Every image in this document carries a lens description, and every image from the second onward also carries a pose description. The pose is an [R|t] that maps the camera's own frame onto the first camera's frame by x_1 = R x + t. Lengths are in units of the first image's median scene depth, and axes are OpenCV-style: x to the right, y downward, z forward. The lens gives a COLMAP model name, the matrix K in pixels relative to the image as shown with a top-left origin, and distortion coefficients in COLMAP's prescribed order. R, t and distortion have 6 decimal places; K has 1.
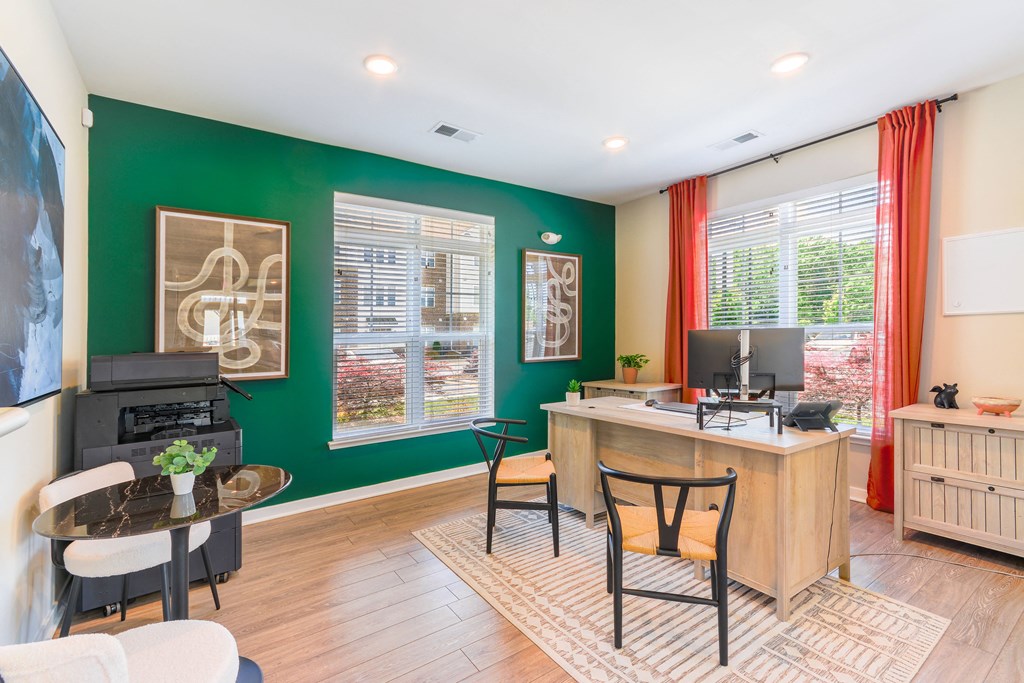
lens RADIAL K [[460.3, 0, 512.0], [0, 460.3, 341.5], [0, 0, 1]] dist [-0.000283, -0.000148]
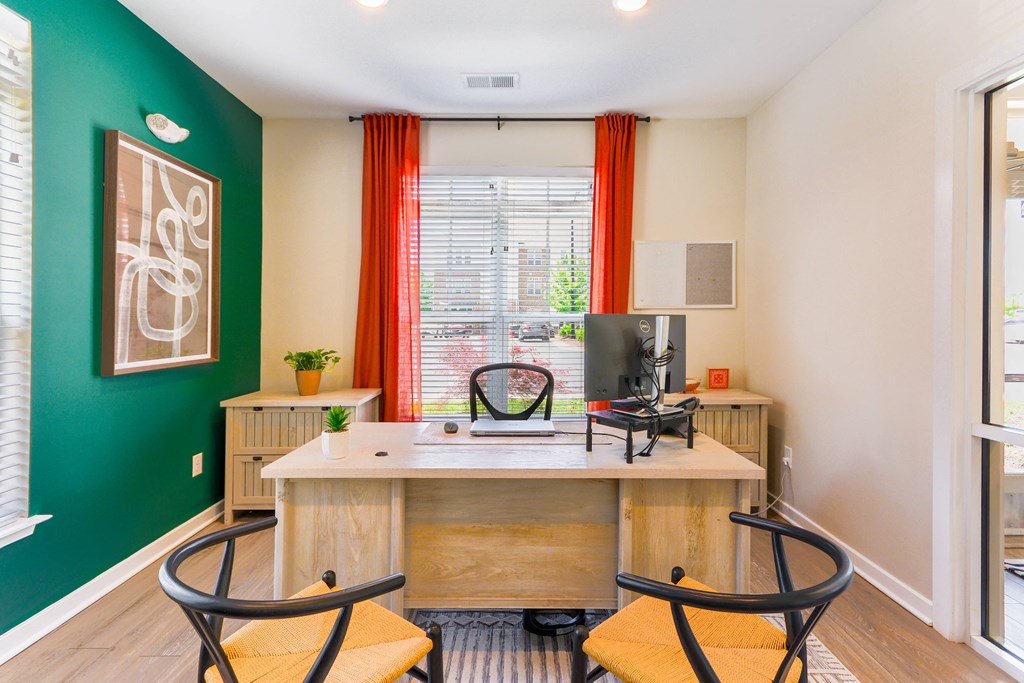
lens RADIAL K [[472.7, 0, 510.0], [0, 472.7, 333.6], [0, 0, 1]] dist [0.003205, 0.000848]
pose [[0.576405, 0.000249, 0.817164, -0.128515], [-0.004682, 0.999985, 0.002997, 0.000769], [-0.817150, -0.005553, 0.576398, 0.381318]]
